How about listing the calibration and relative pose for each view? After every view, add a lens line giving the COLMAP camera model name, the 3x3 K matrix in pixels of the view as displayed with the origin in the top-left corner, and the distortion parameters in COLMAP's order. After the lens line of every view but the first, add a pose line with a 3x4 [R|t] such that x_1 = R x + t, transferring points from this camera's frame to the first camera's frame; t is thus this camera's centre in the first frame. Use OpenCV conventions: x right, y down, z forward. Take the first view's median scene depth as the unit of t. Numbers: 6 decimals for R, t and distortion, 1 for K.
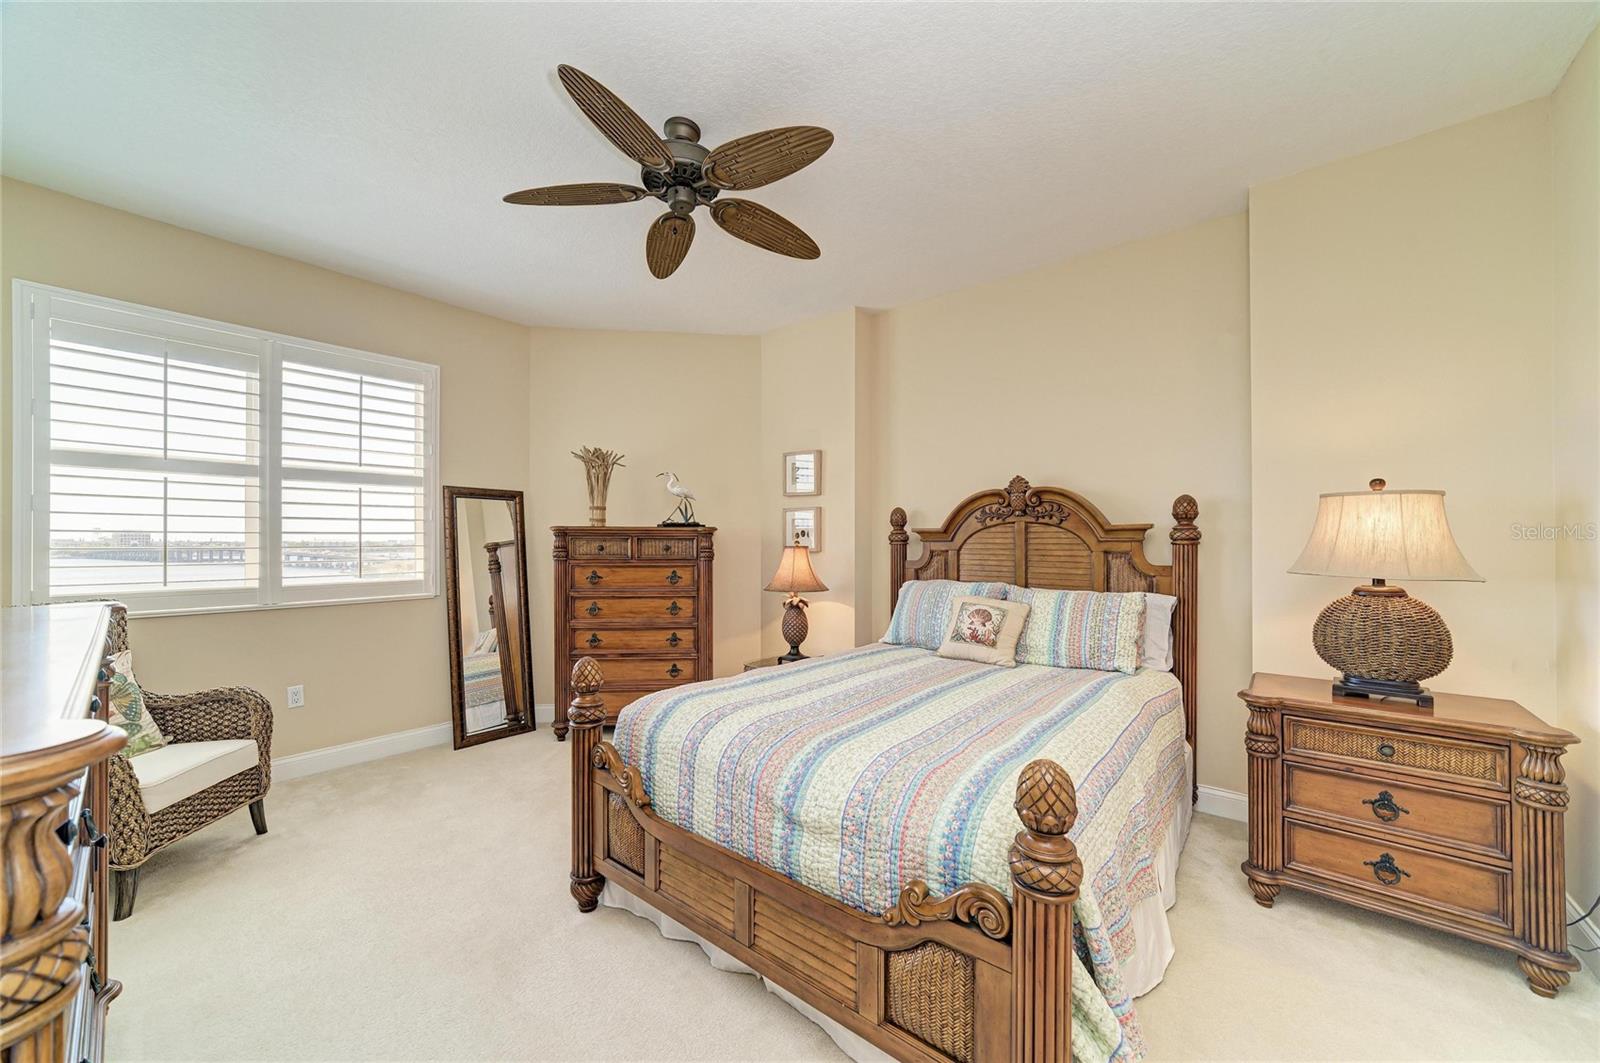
lens RADIAL K [[575.4, 0, 817.0], [0, 575.4, 539.8], [0, 0, 1]] dist [-0.006066, 0.000259]
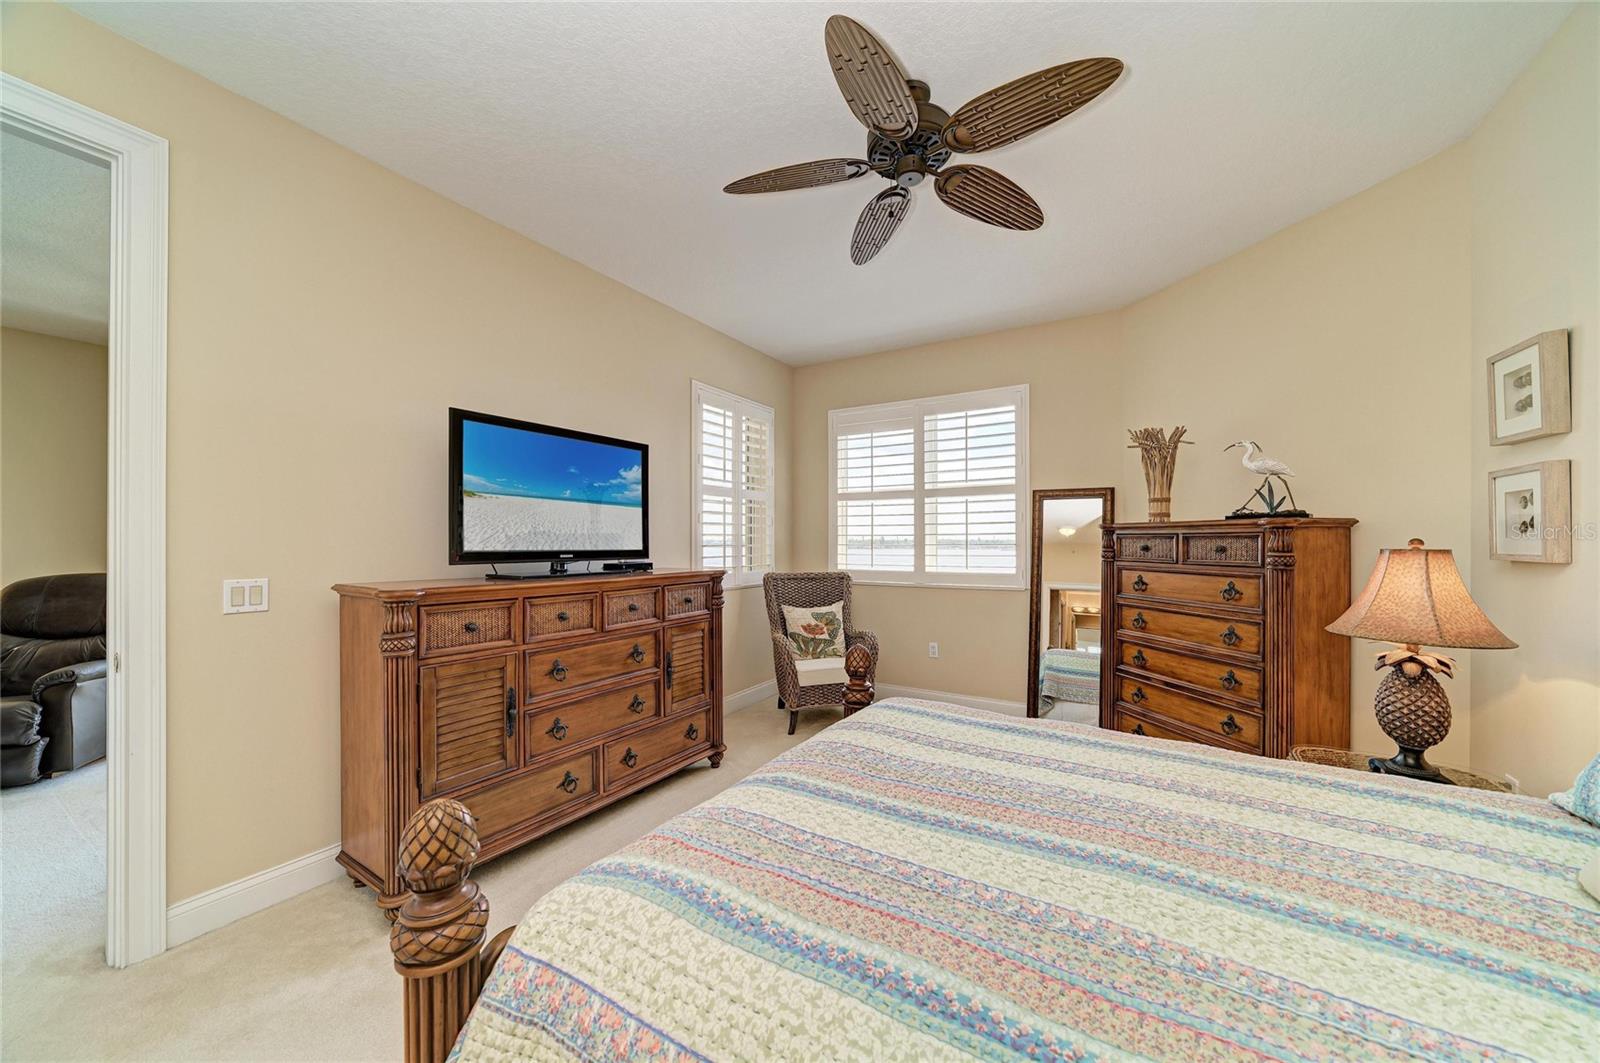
lens RADIAL K [[575.4, 0, 817.0], [0, 575.4, 539.8], [0, 0, 1]] dist [-0.006066, 0.000259]
pose [[0.148667, -0.001934, -0.988885, 0.378943], [0.004349, 0.999990, -0.001302, 0.001089], [0.988878, -0.004107, 0.148673, 0.414726]]
